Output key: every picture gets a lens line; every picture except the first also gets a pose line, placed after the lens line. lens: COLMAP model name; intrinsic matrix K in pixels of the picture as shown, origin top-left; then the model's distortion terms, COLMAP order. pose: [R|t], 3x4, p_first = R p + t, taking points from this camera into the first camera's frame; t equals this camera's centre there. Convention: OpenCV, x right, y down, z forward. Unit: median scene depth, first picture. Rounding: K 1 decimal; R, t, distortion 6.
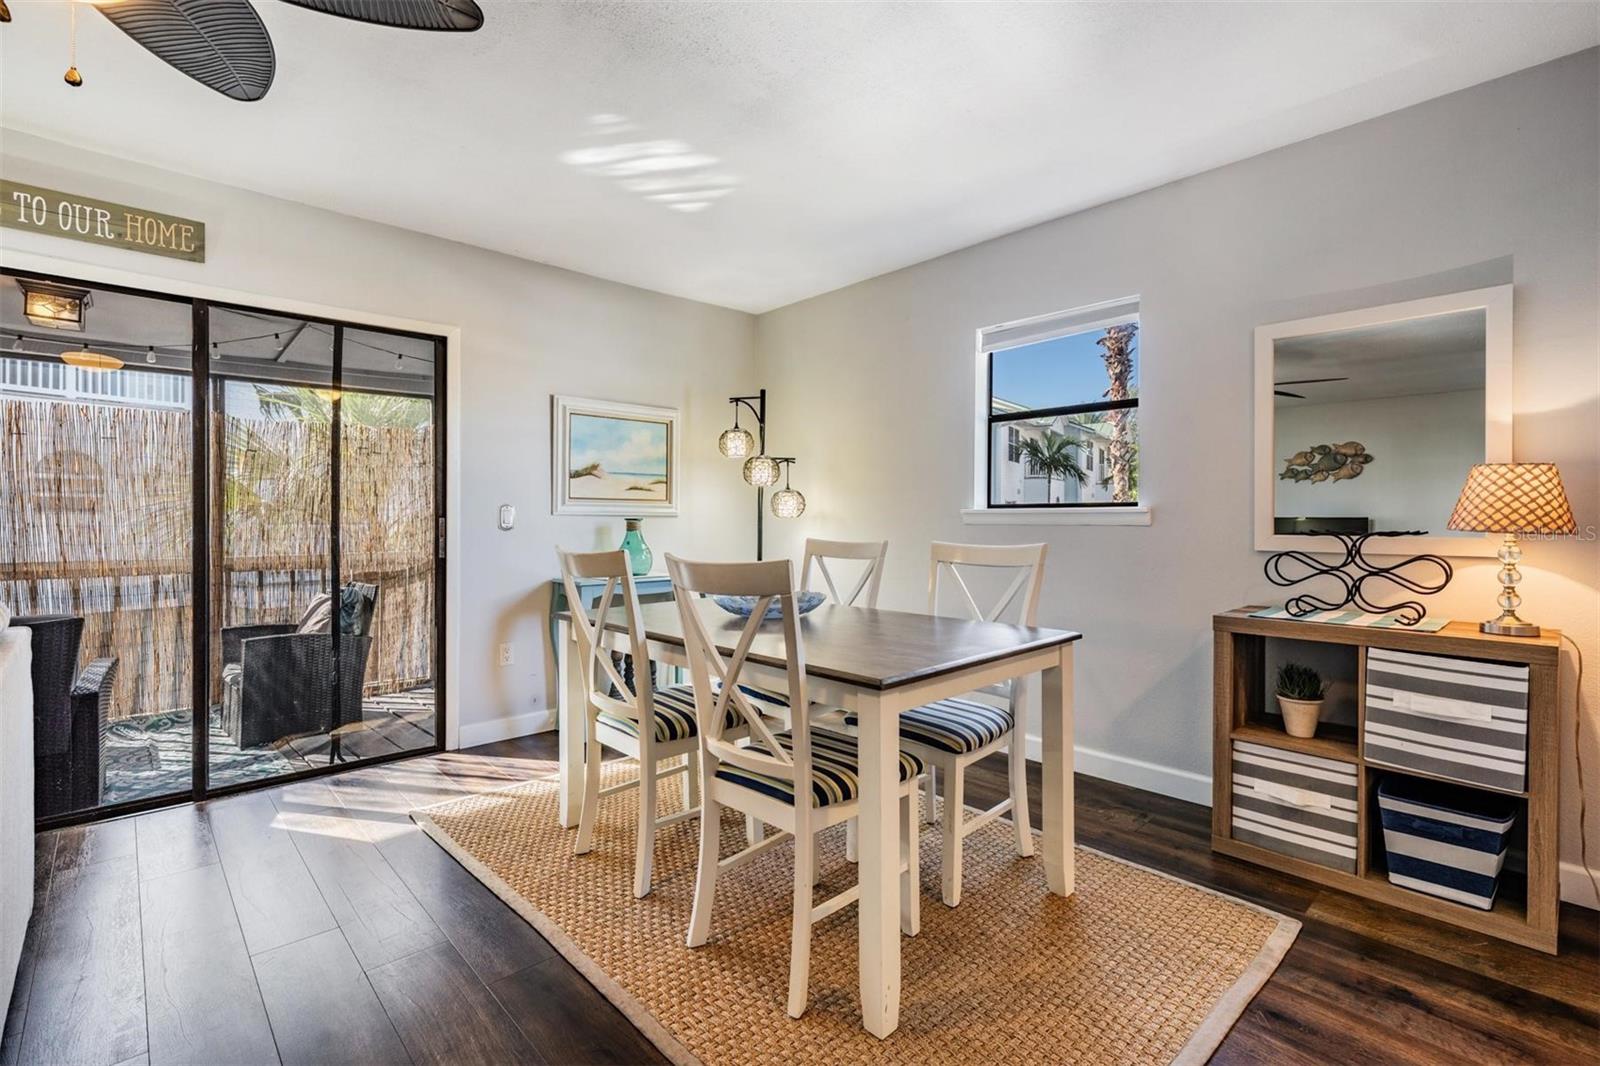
lens RADIAL K [[724.4, 0, 794.4], [0, 724.4, 521.3], [0, 0, 1]] dist [-0.000092, -0.000082]
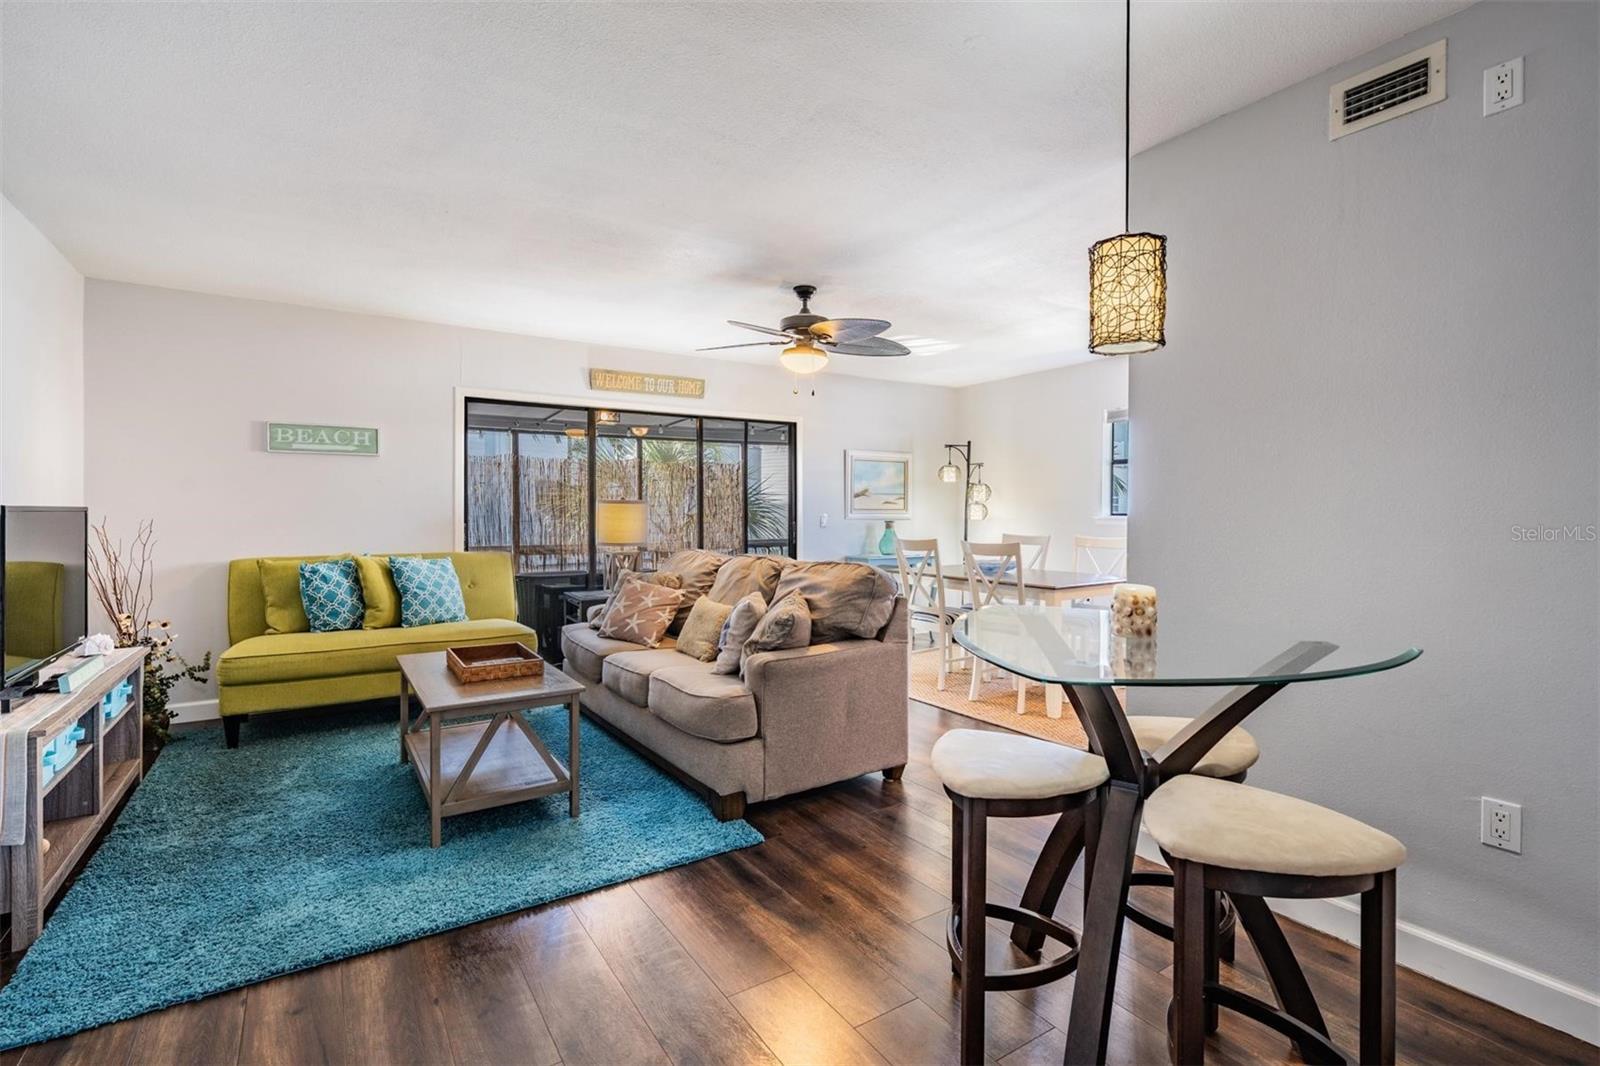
lens RADIAL K [[741.8, 0, 798.2], [0, 741.8, 518.7], [0, 0, 1]] dist [0.000014, -0.000026]
pose [[0.985202, -0.000308, -0.171395, -0.201147], [0.001751, 0.999964, 0.008267, -0.035394], [0.171387, -0.008445, 0.985168, -1.093817]]
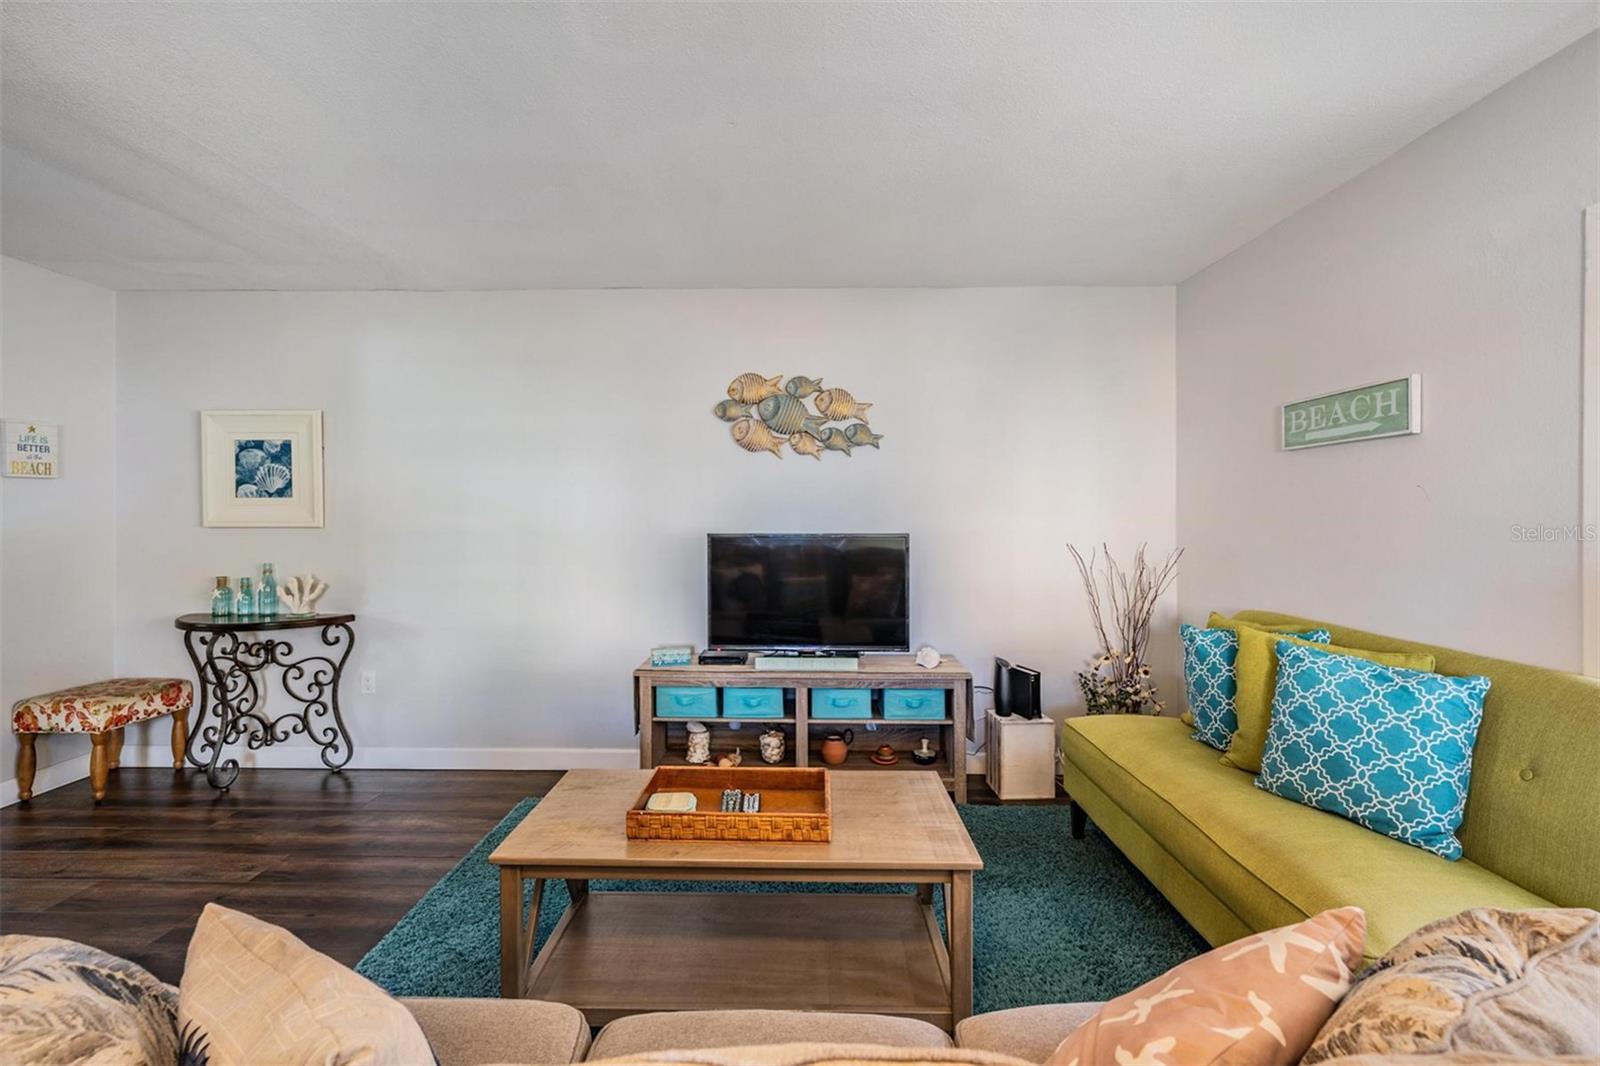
lens RADIAL K [[688.6, 0, 792.7], [0, 688.6, 515.5], [0, 0, 1]] dist [-0.000429, -0.000487]
pose [[-0.695038, -0.002859, -0.718968, -0.441916], [-0.003642, 0.999993, -0.000456, -0.076395], [0.718964, 0.002301, -0.695043, 0.512278]]
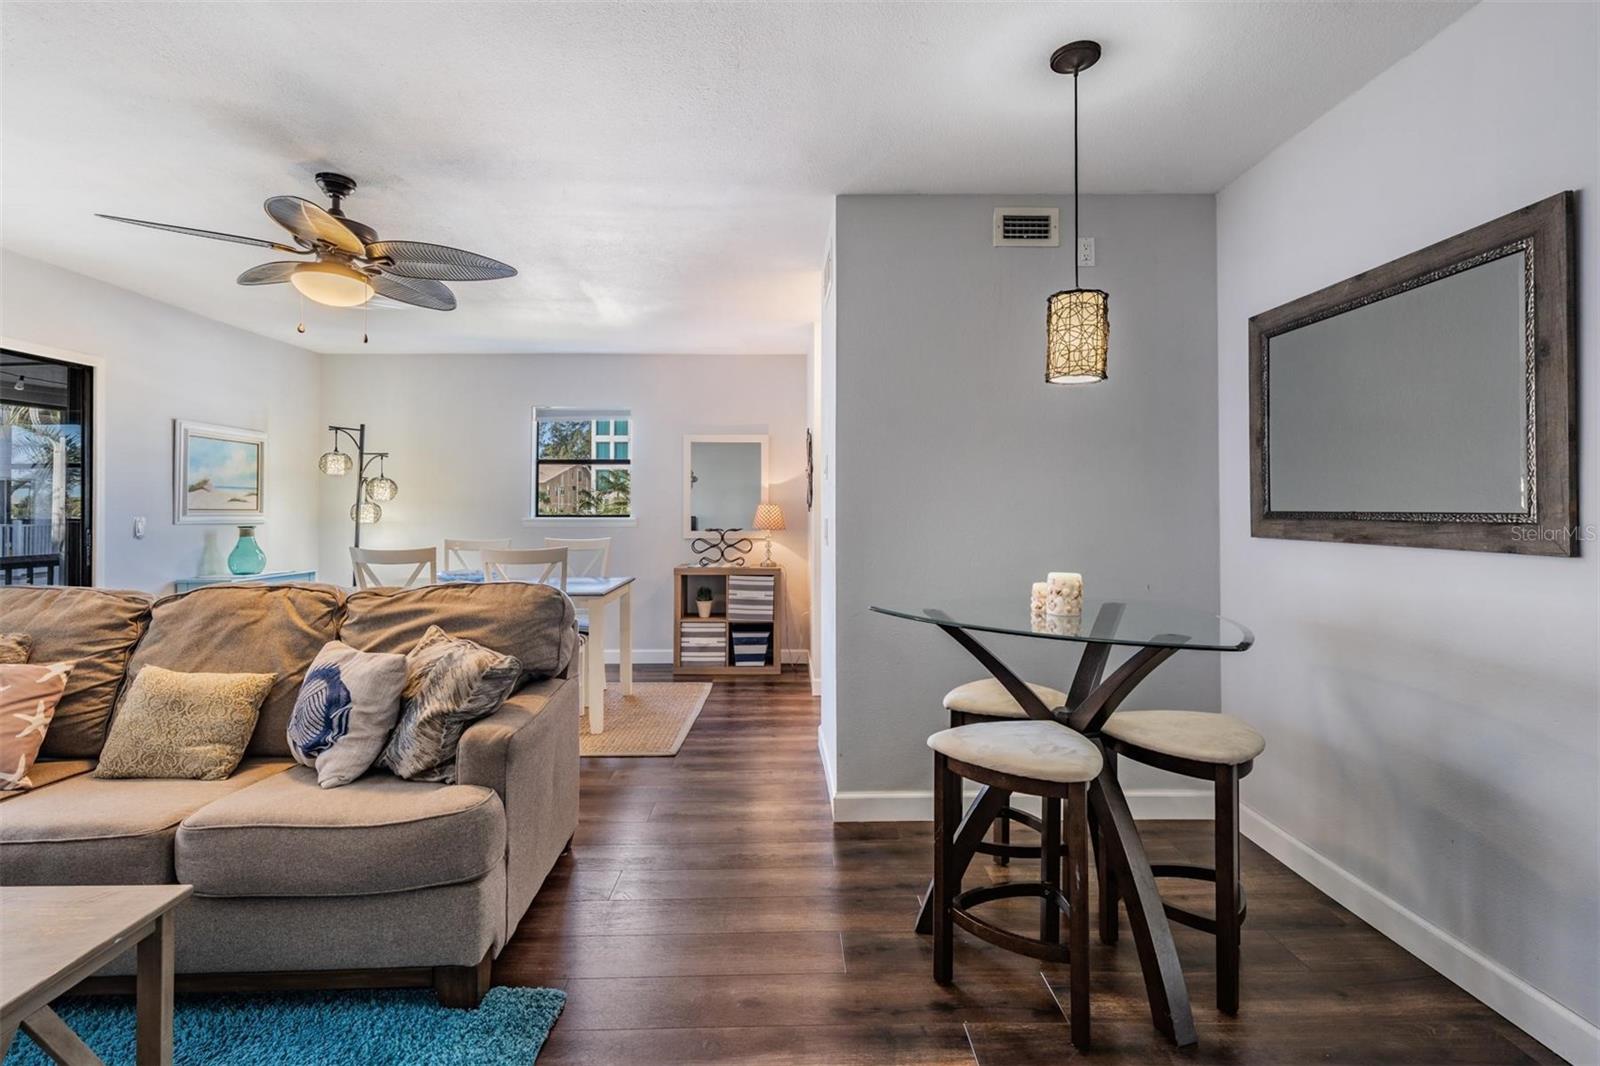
lens RADIAL K [[754.0, 0, 793.9], [0, 754.0, 506.2], [0, 0, 1]] dist [0.001131, -0.000895]
pose [[0.669209, 0.004231, 0.743062, -0.804316], [0.002171, 0.999968, -0.007649, -0.037499], [-0.743071, 0.006732, 0.669179, -0.739493]]
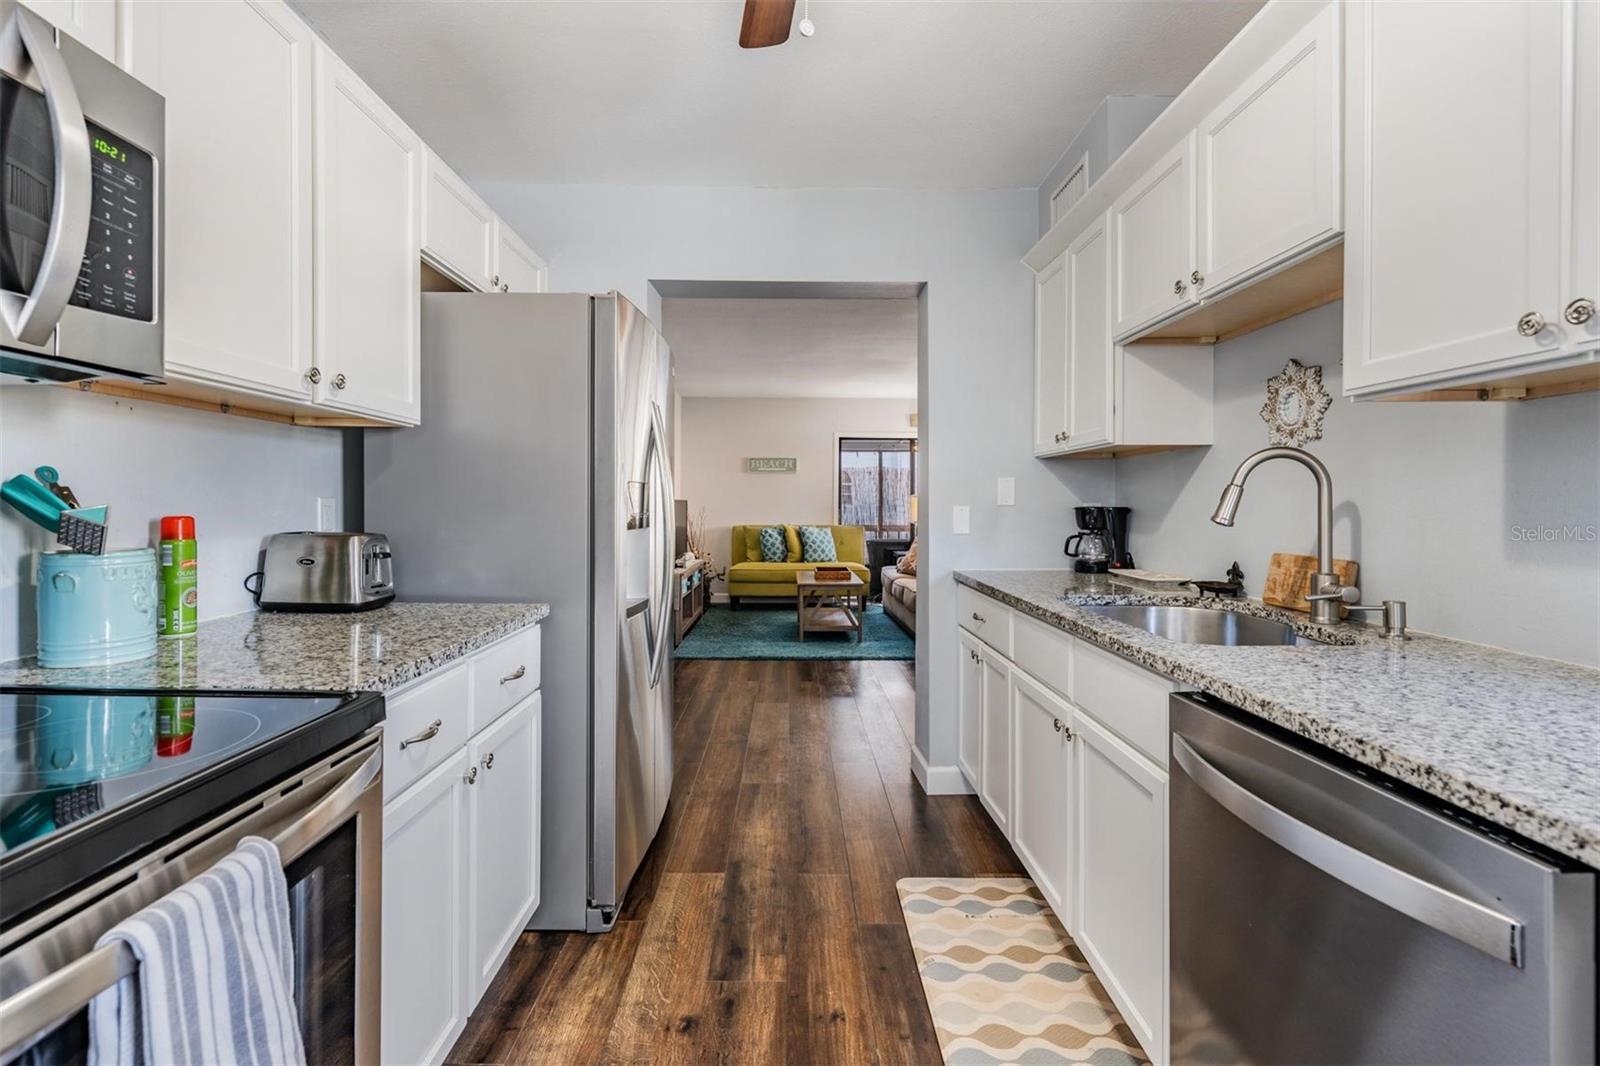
lens RADIAL K [[709.9, 0, 795.0], [0, 709.9, 514.5], [0, 0, 1]] dist [0.001393, -0.000208]
pose [[0.737467, 0.006882, -0.675348, 0.648857], [0.001833, 0.999924, 0.012191, -0.023911], [0.675381, -0.010229, 0.737398, -1.866990]]
